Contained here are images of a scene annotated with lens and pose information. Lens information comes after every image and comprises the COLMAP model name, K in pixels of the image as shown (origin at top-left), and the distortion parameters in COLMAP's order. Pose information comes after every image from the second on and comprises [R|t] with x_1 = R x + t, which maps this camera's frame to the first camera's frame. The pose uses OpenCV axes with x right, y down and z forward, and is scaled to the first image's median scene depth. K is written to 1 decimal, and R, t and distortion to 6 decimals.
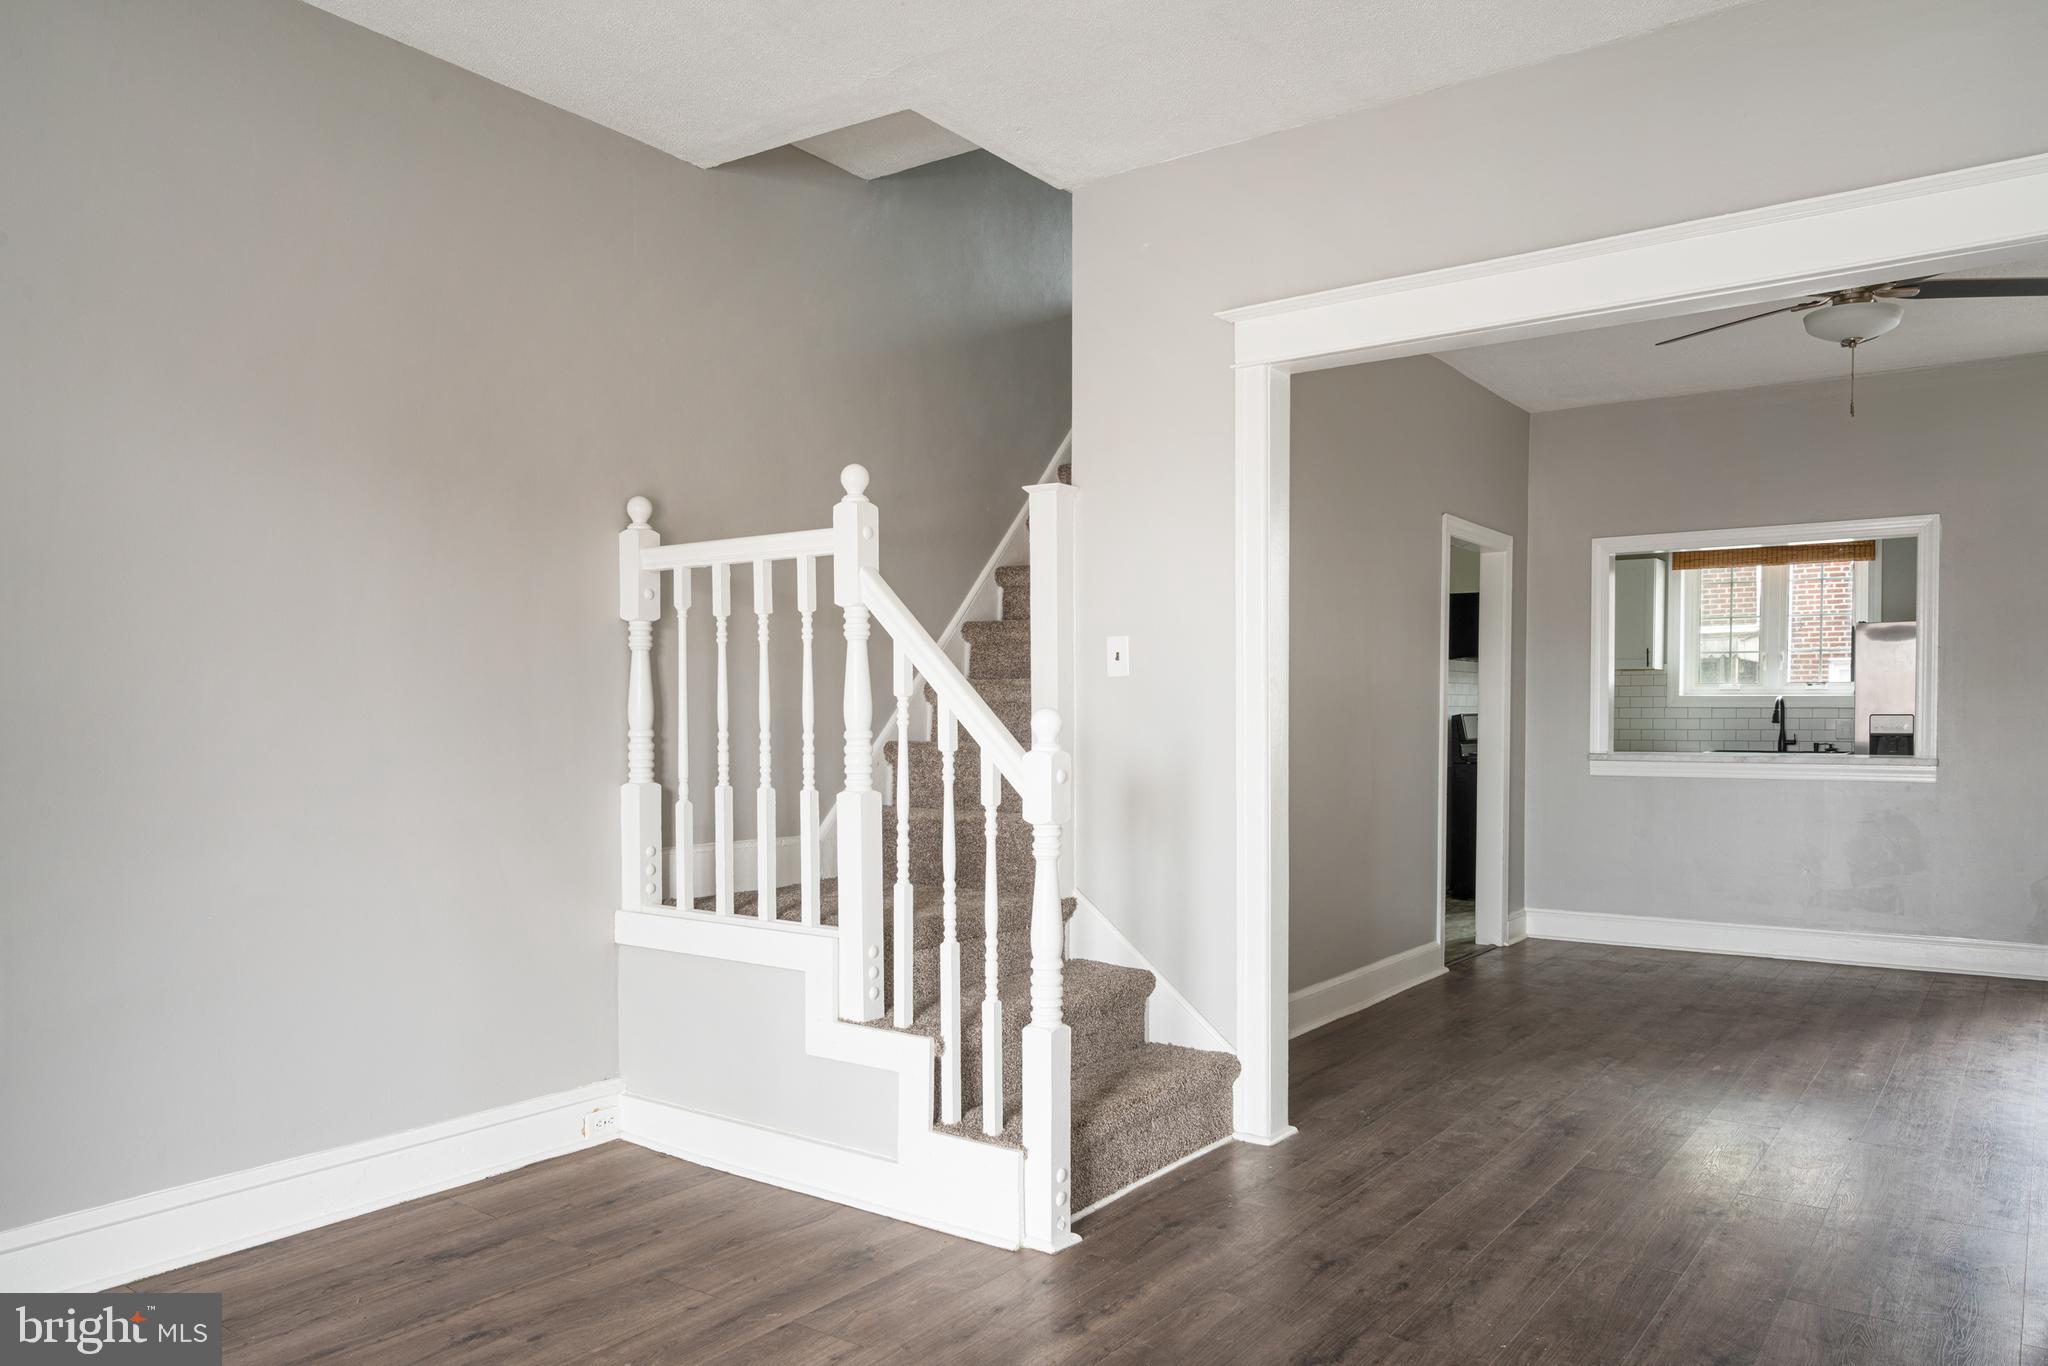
lens RADIAL K [[1424.0, 0, 997.5], [0, 1424.0, 743.8], [0, 0, 1]] dist [0.001716, -0.000282]
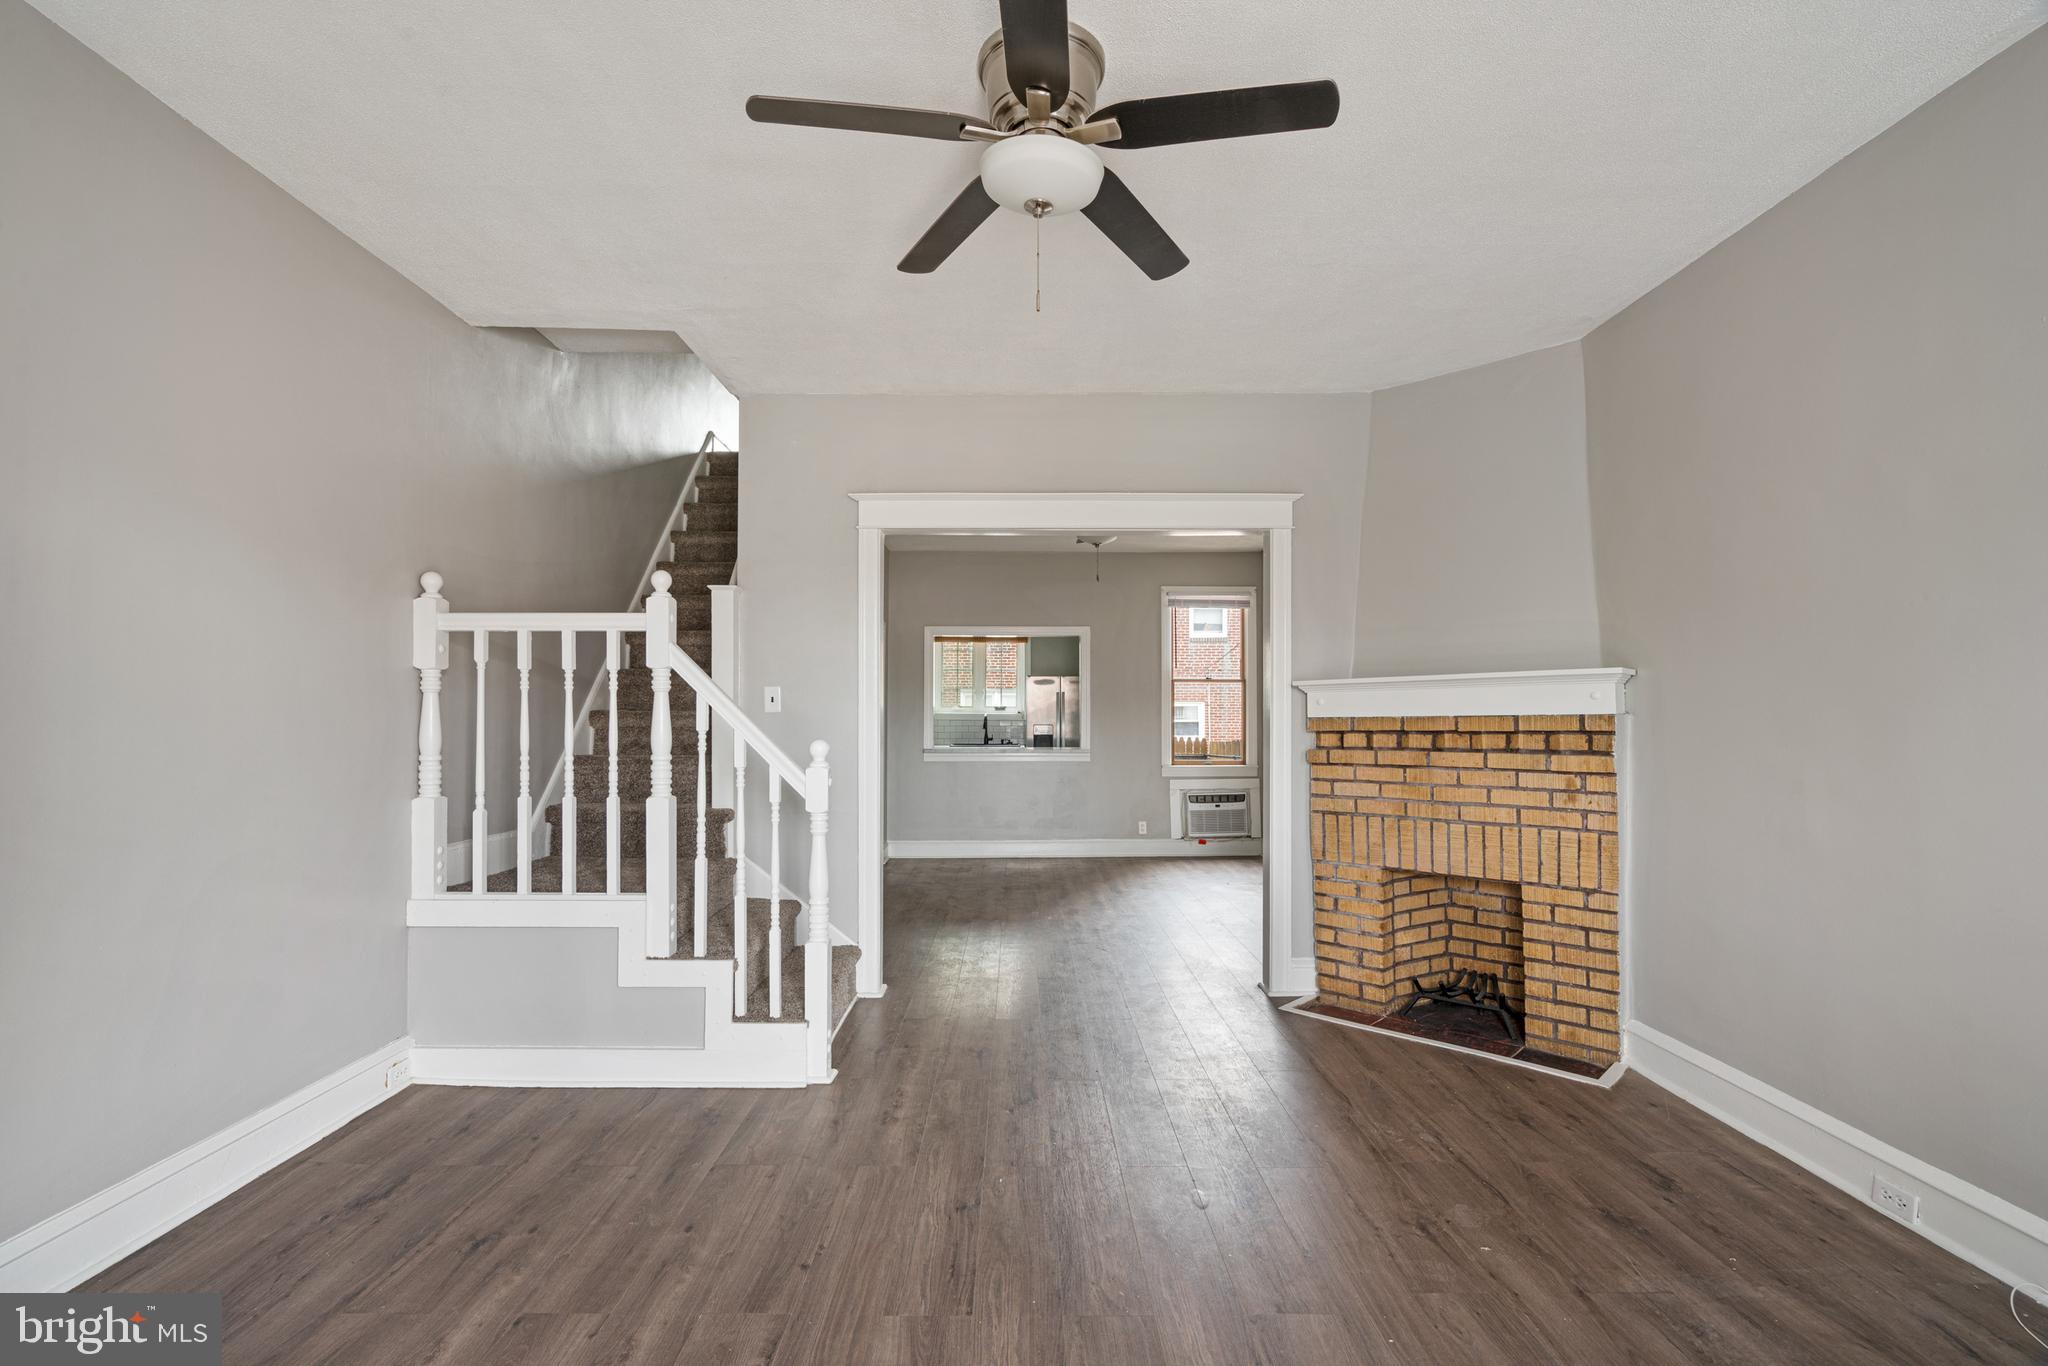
lens RADIAL K [[929.5, 0, 1020.7], [0, 929.5, 703.2], [0, 0, 1]] dist [-0.003559, -0.000194]
pose [[0.807772, 0.008550, 0.589433, -0.316252], [0.013229, 0.999380, -0.032627, -0.022159], [-0.589346, 0.034153, 0.807158, 0.021125]]
